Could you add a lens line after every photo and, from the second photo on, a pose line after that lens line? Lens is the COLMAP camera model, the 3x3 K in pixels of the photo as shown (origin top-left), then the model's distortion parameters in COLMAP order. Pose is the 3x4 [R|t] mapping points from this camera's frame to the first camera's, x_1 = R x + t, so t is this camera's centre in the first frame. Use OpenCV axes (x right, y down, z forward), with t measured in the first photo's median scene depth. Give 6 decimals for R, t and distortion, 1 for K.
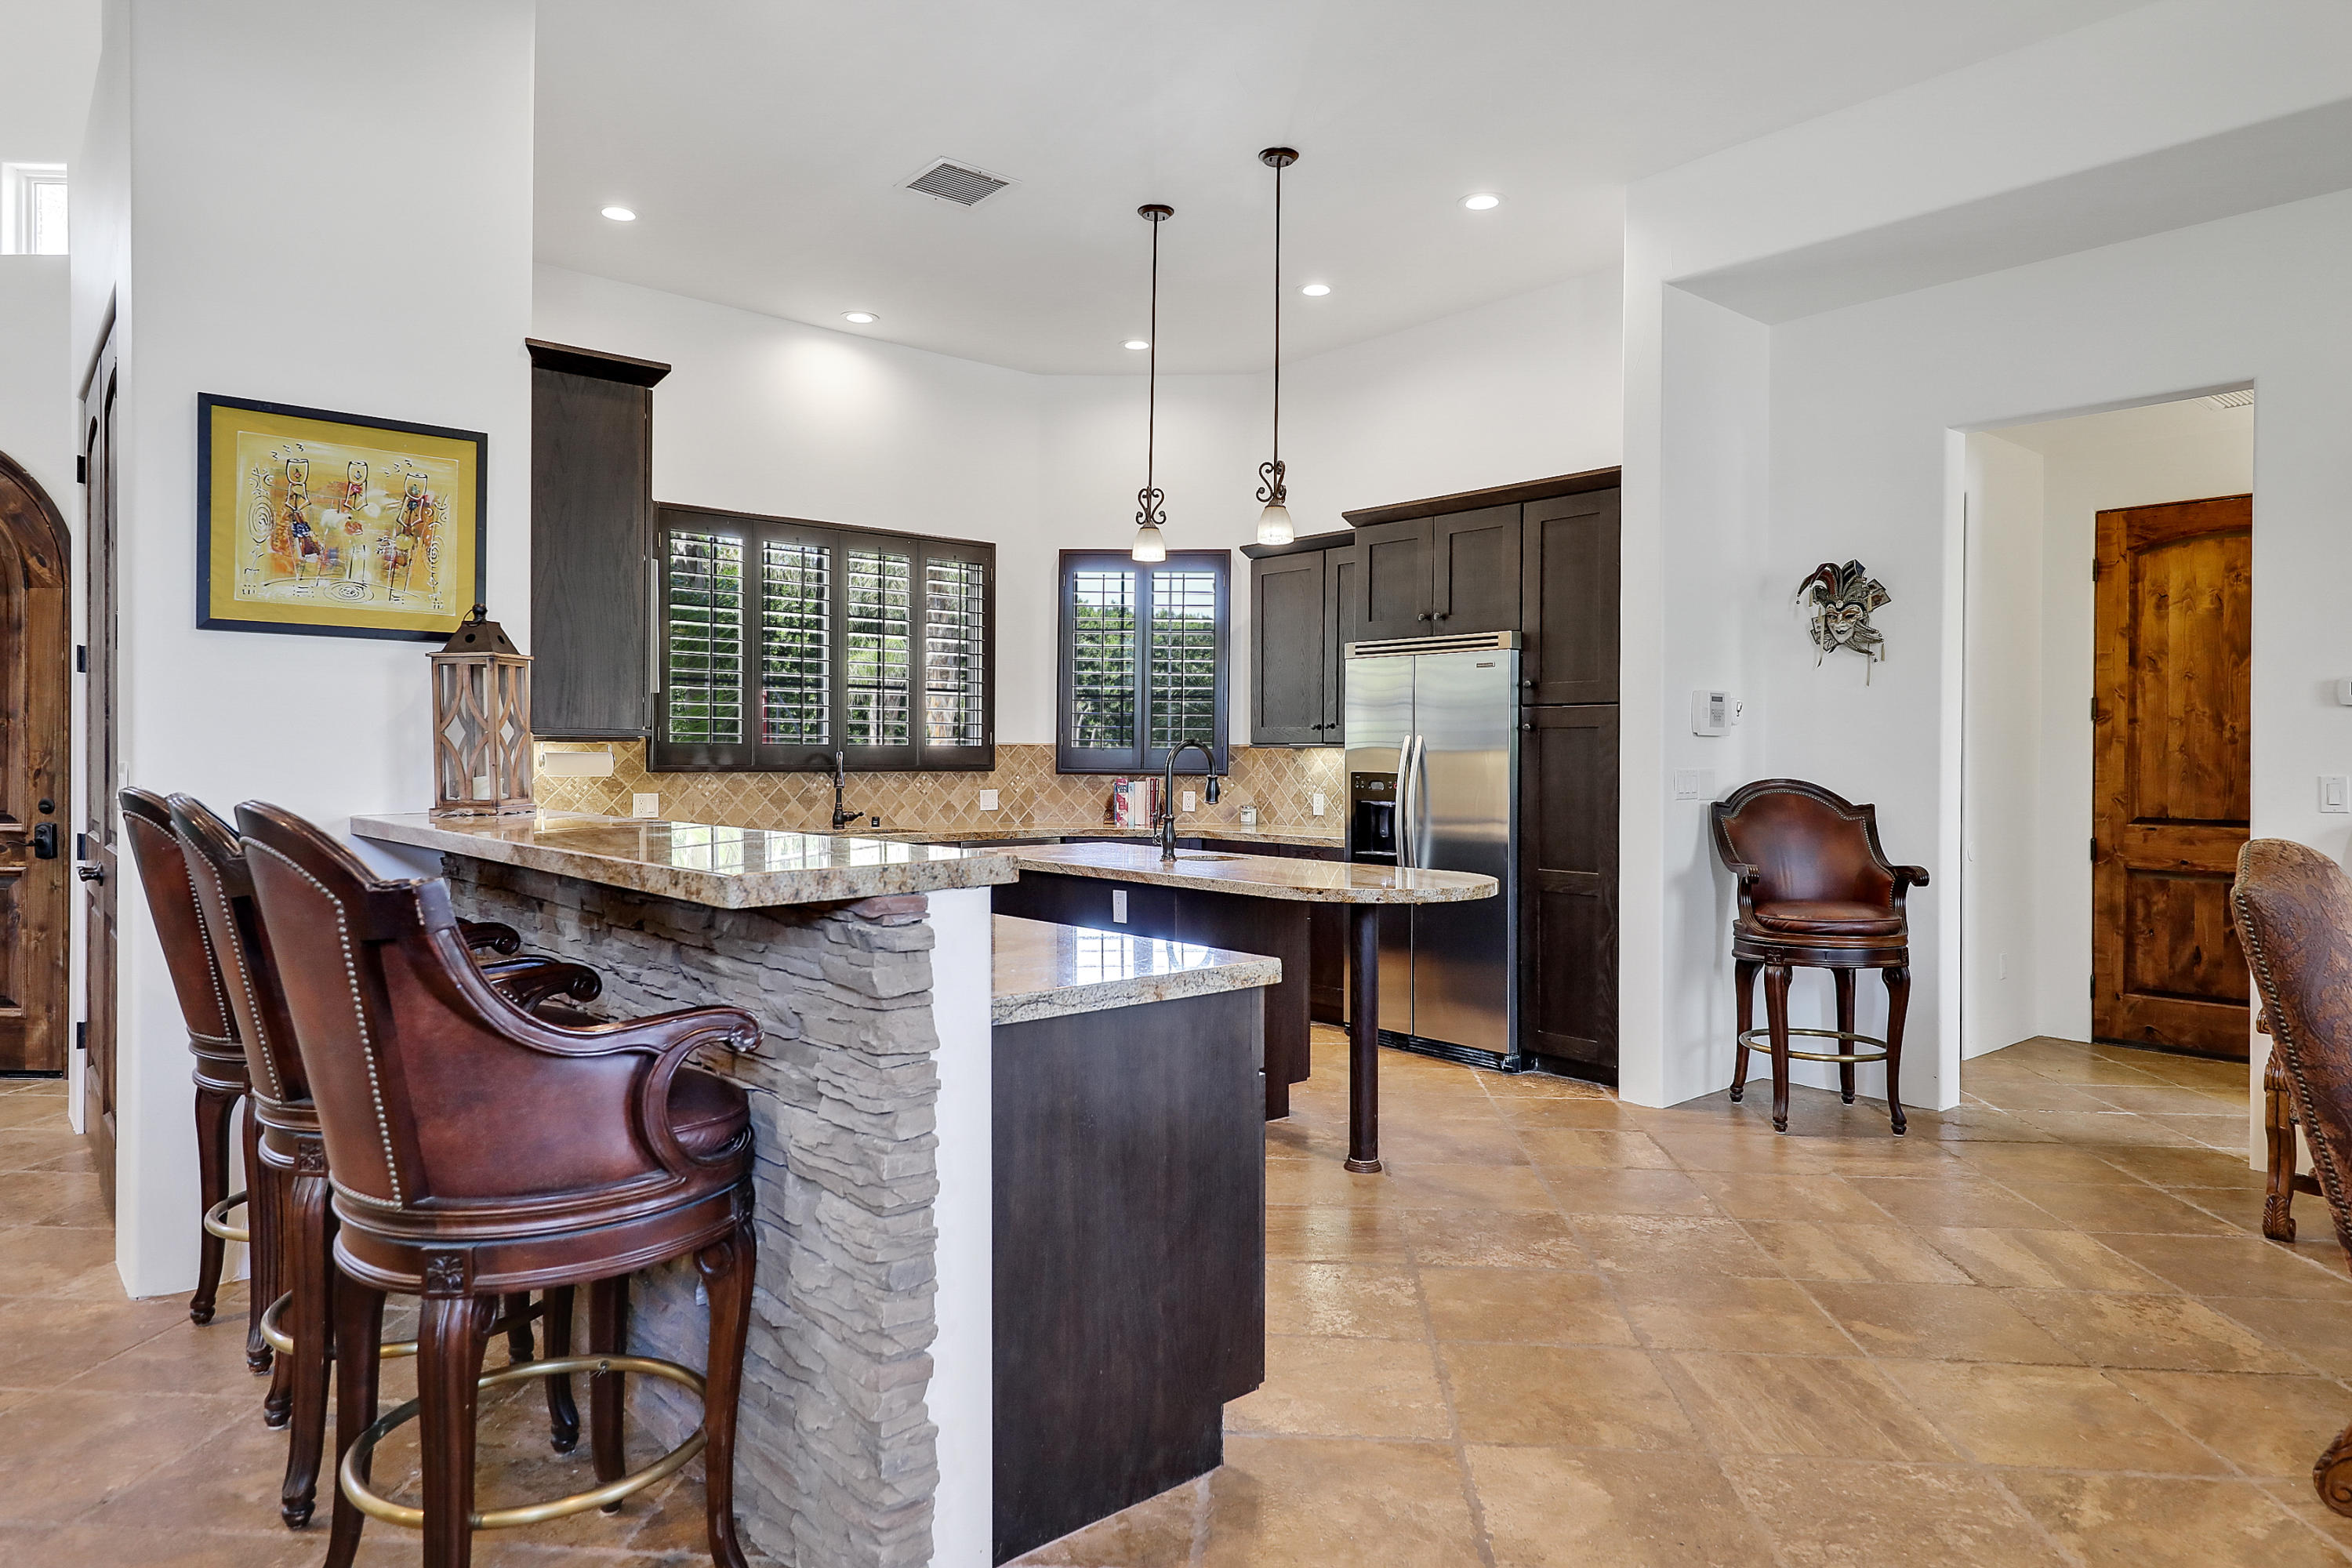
lens RADIAL K [[1402.8, 0, 1173.0], [0, 1402.8, 767.1], [0, 0, 1]] dist [0.001305, 0.000181]
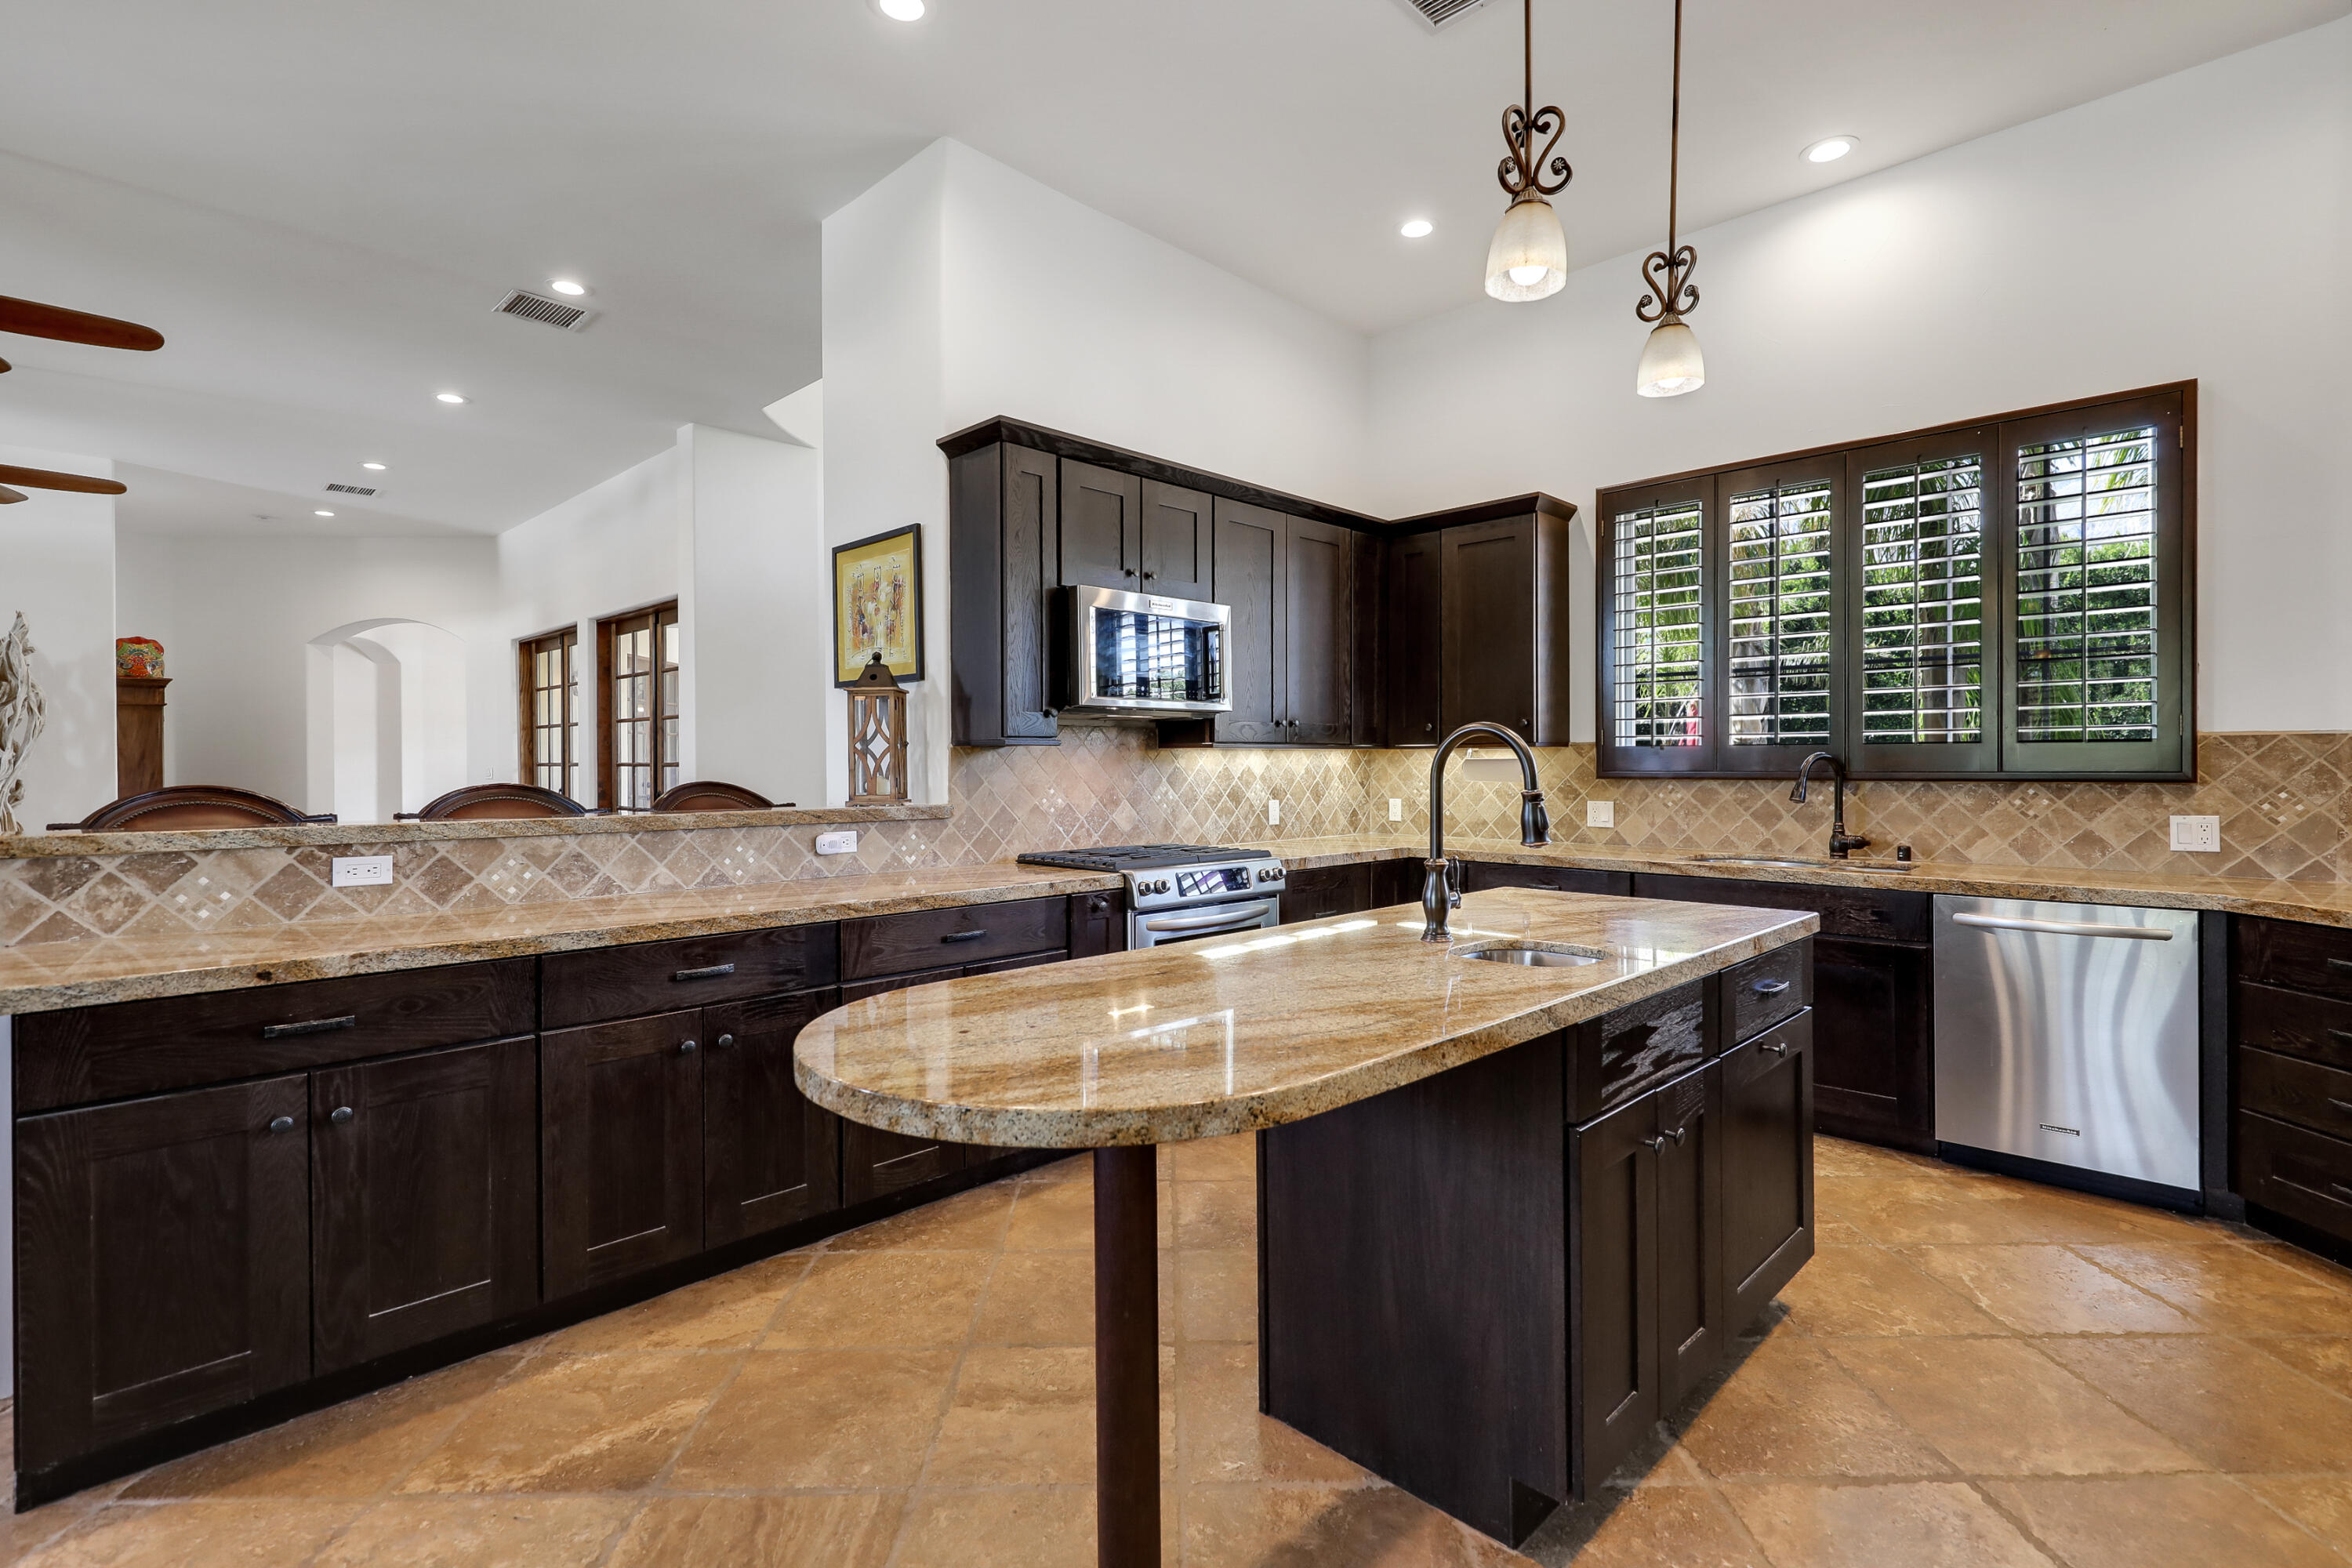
lens RADIAL K [[1091.8, 0, 1173.6], [0, 1091.8, 807.2], [0, 0, 1]] dist [0.000523, -0.000109]
pose [[0.077493, 0.033462, -0.996431, 0.330569], [-0.003897, 0.999439, 0.033260, -0.000363], [0.996985, 0.001306, 0.077580, 0.658284]]
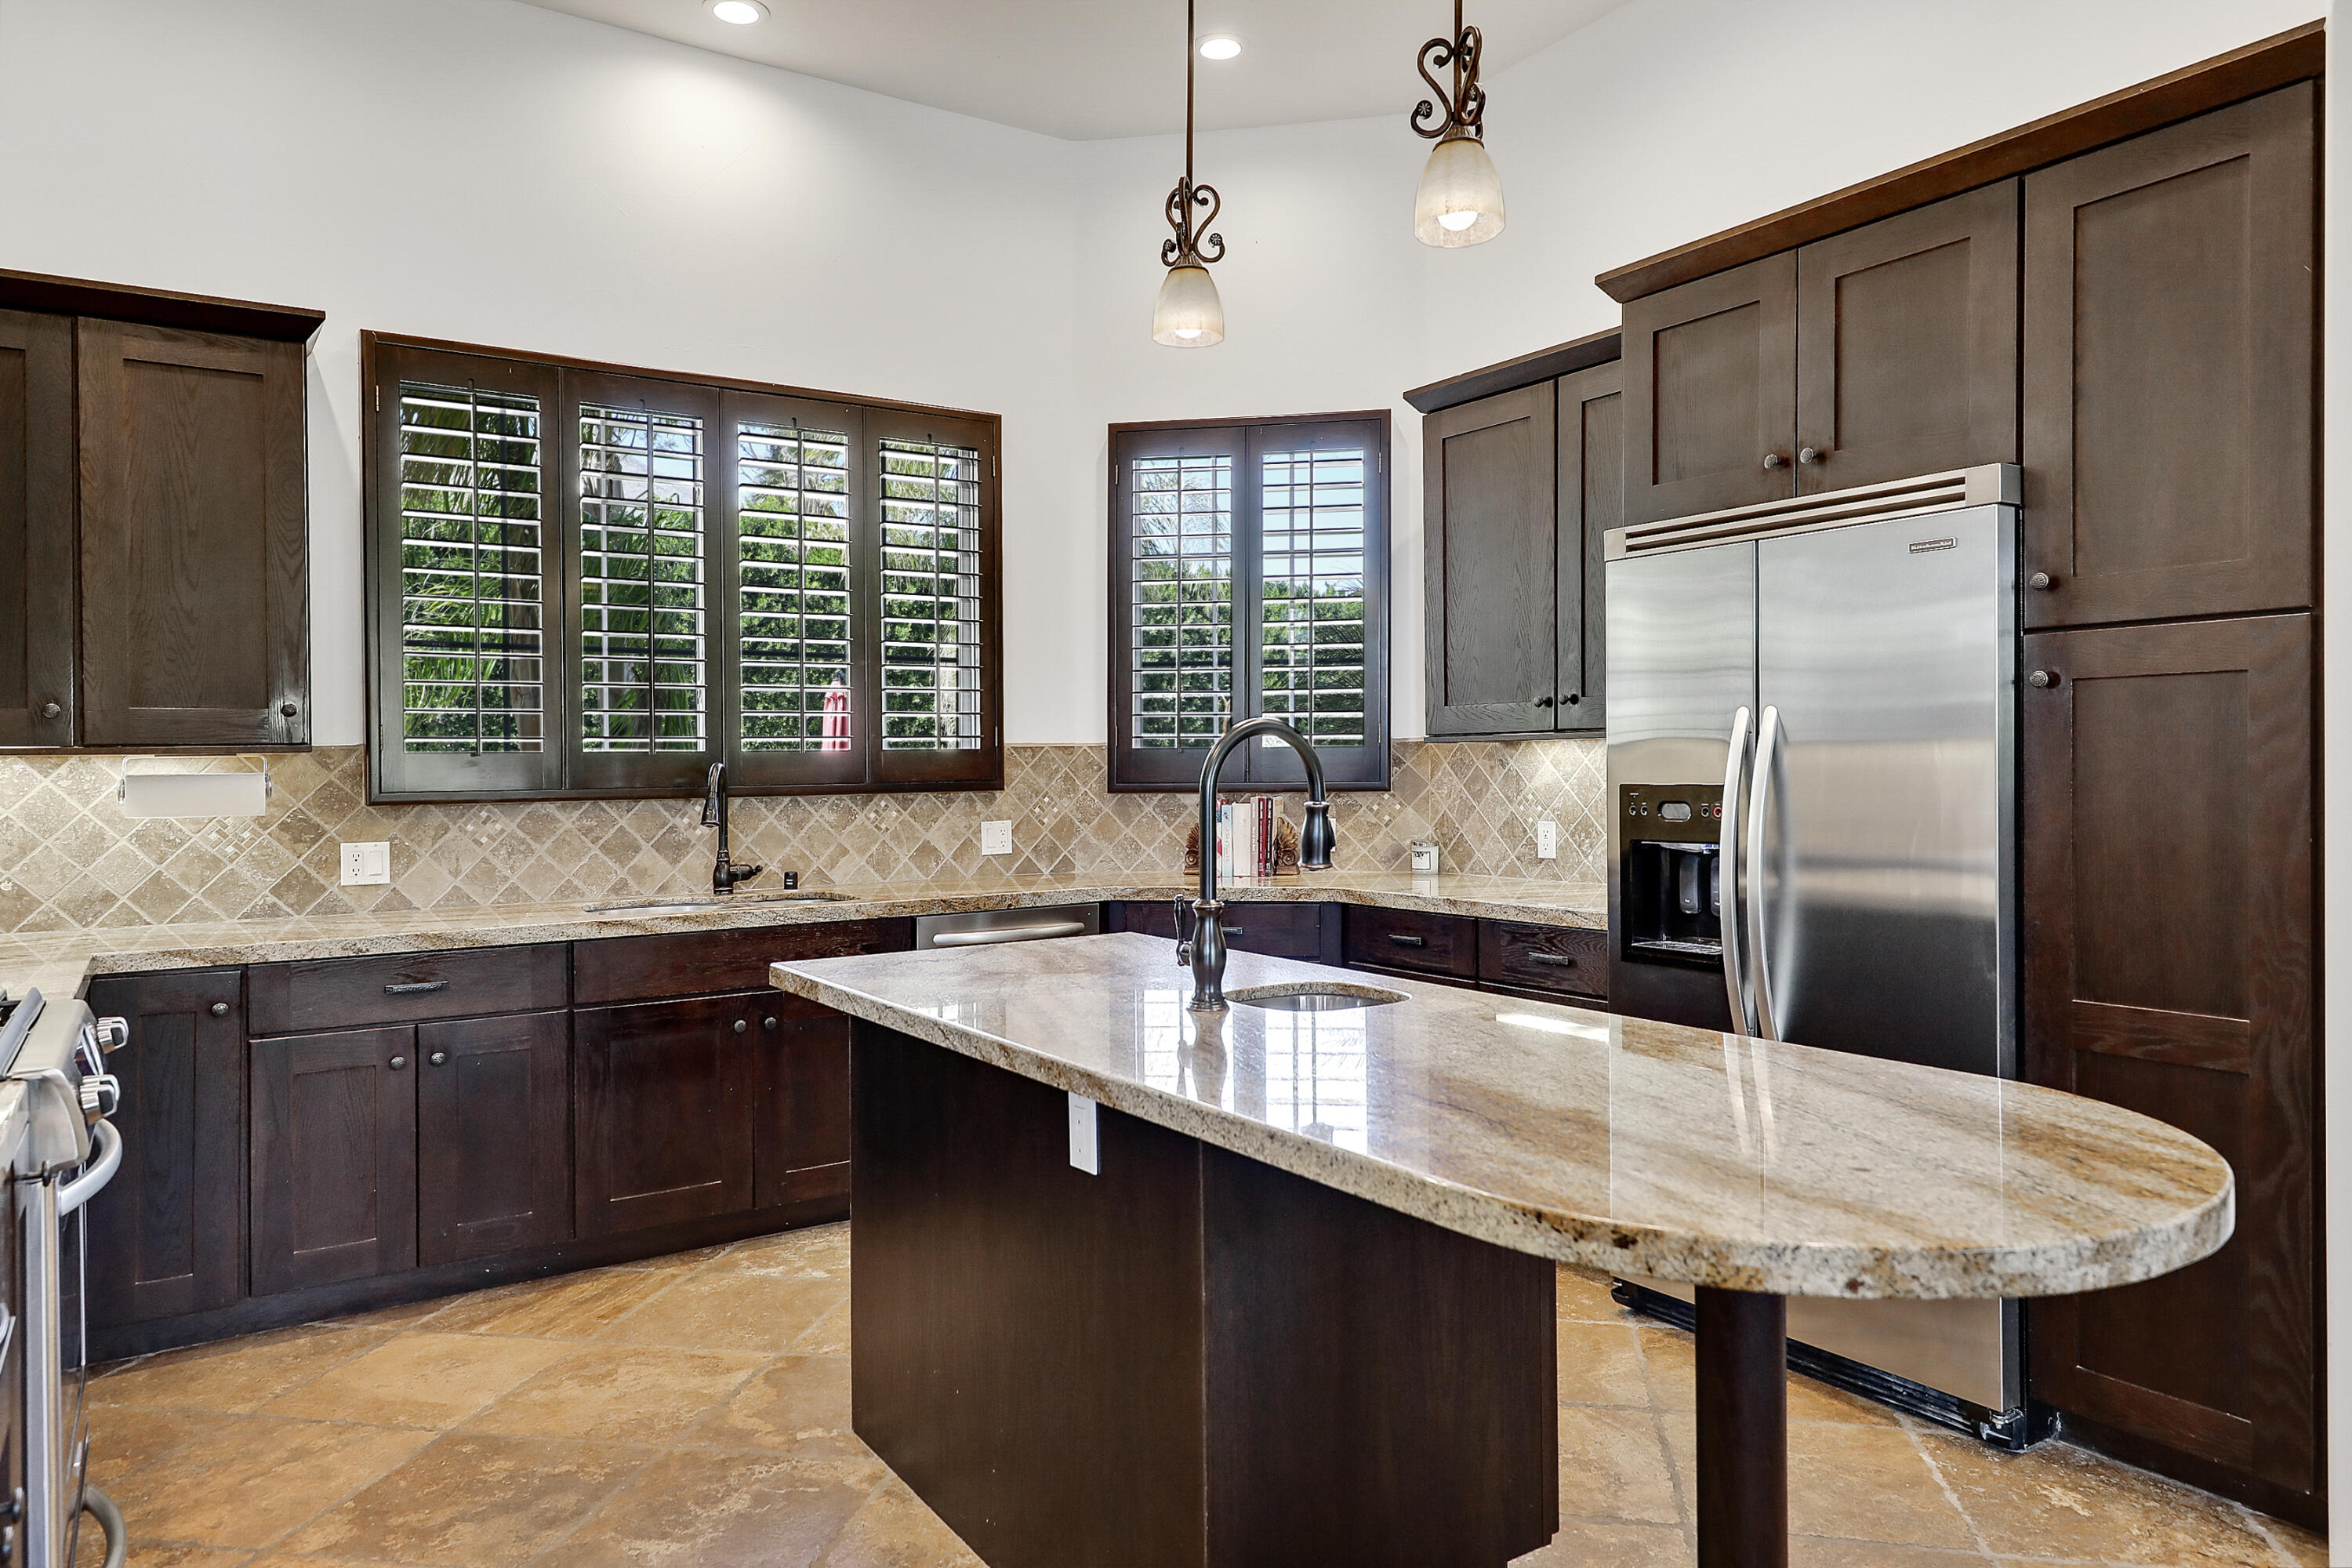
lens RADIAL K [[1533.6, 0, 1193.7], [0, 1533.6, 843.0], [0, 0, 1]] dist [-0.000654, 0.000628]
pose [[0.994004, -0.013517, -0.108506, 0.031907], [0.018380, 0.998865, 0.043948, -0.002350], [0.107789, -0.045679, 0.993124, 0.409989]]
